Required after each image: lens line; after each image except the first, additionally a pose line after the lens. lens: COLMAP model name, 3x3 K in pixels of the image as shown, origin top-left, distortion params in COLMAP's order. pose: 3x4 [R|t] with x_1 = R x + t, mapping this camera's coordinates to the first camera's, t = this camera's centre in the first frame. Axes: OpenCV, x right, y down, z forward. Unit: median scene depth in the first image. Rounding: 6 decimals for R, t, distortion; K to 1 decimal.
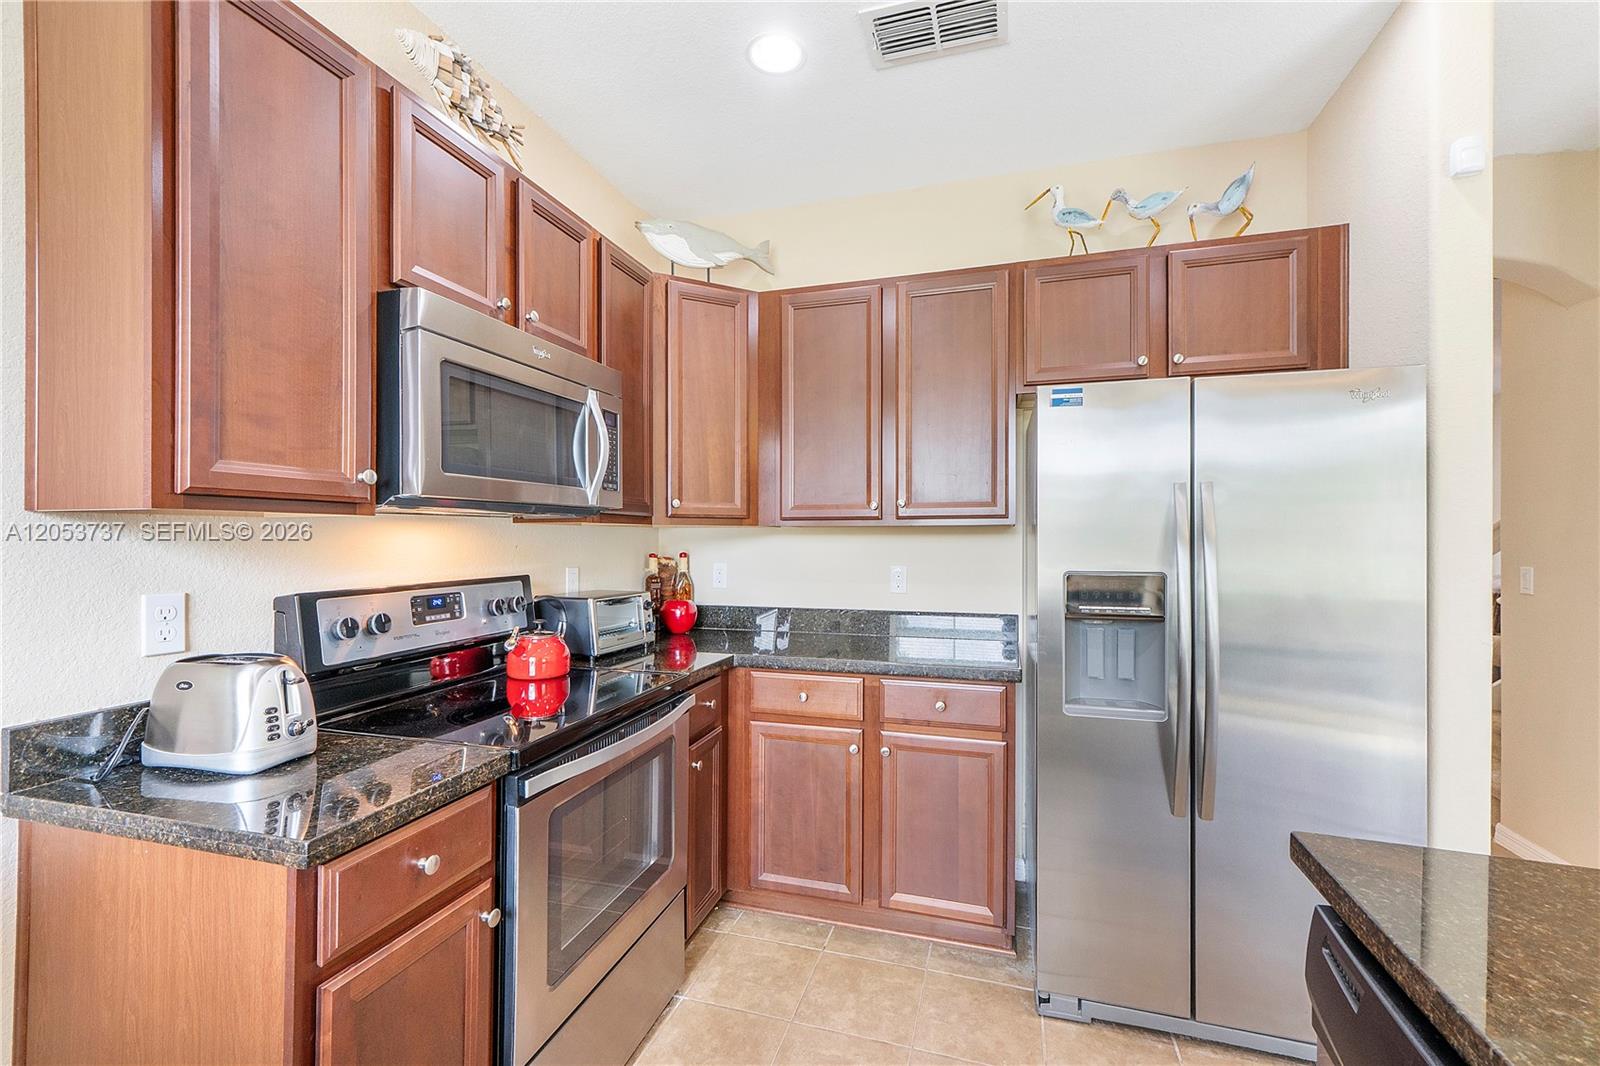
lens RADIAL K [[683.4, 0, 802.3], [0, 683.4, 540.4], [0, 0, 1]] dist [-0.008633, -0.000037]
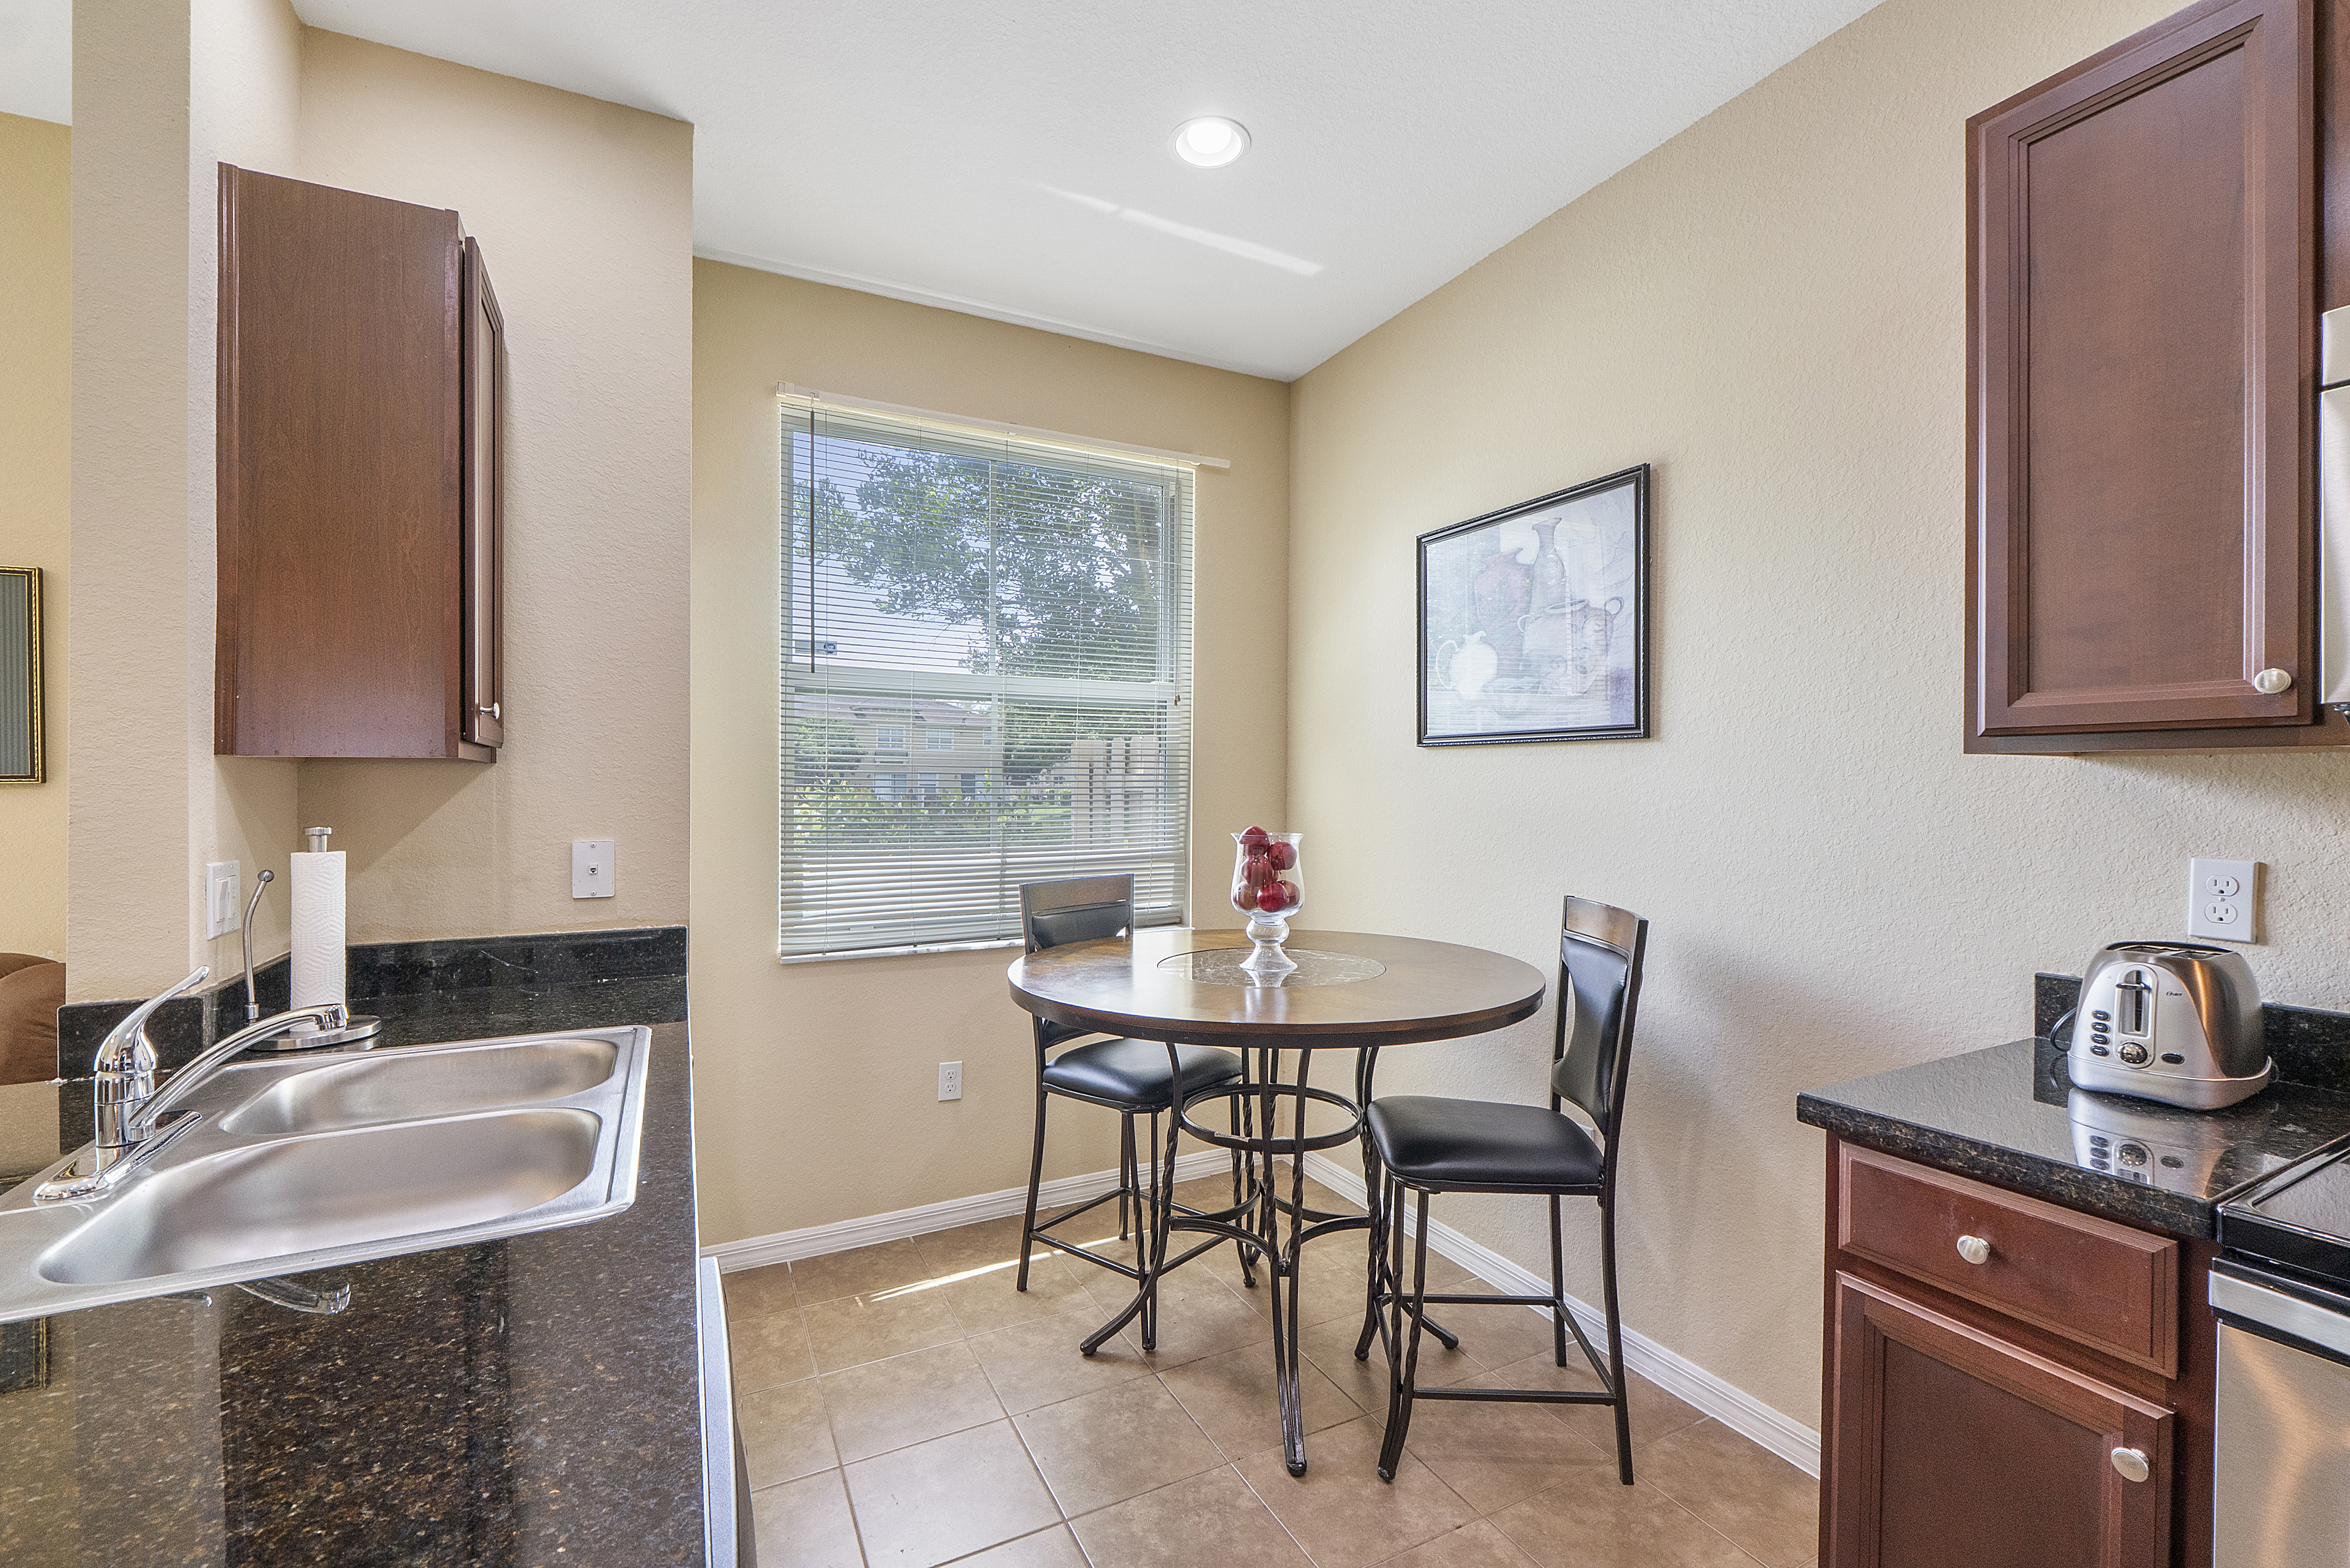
lens RADIAL K [[1003.8, 0, 1171.2], [0, 1003.8, 787.5], [0, 0, 1]] dist [-0.008633, -0.000037]
pose [[-0.721166, 0.004833, -0.692746, 0.495857], [-0.000455, 0.999972, 0.007450, -0.006241], [0.692763, 0.005688, -0.721143, 0.748392]]
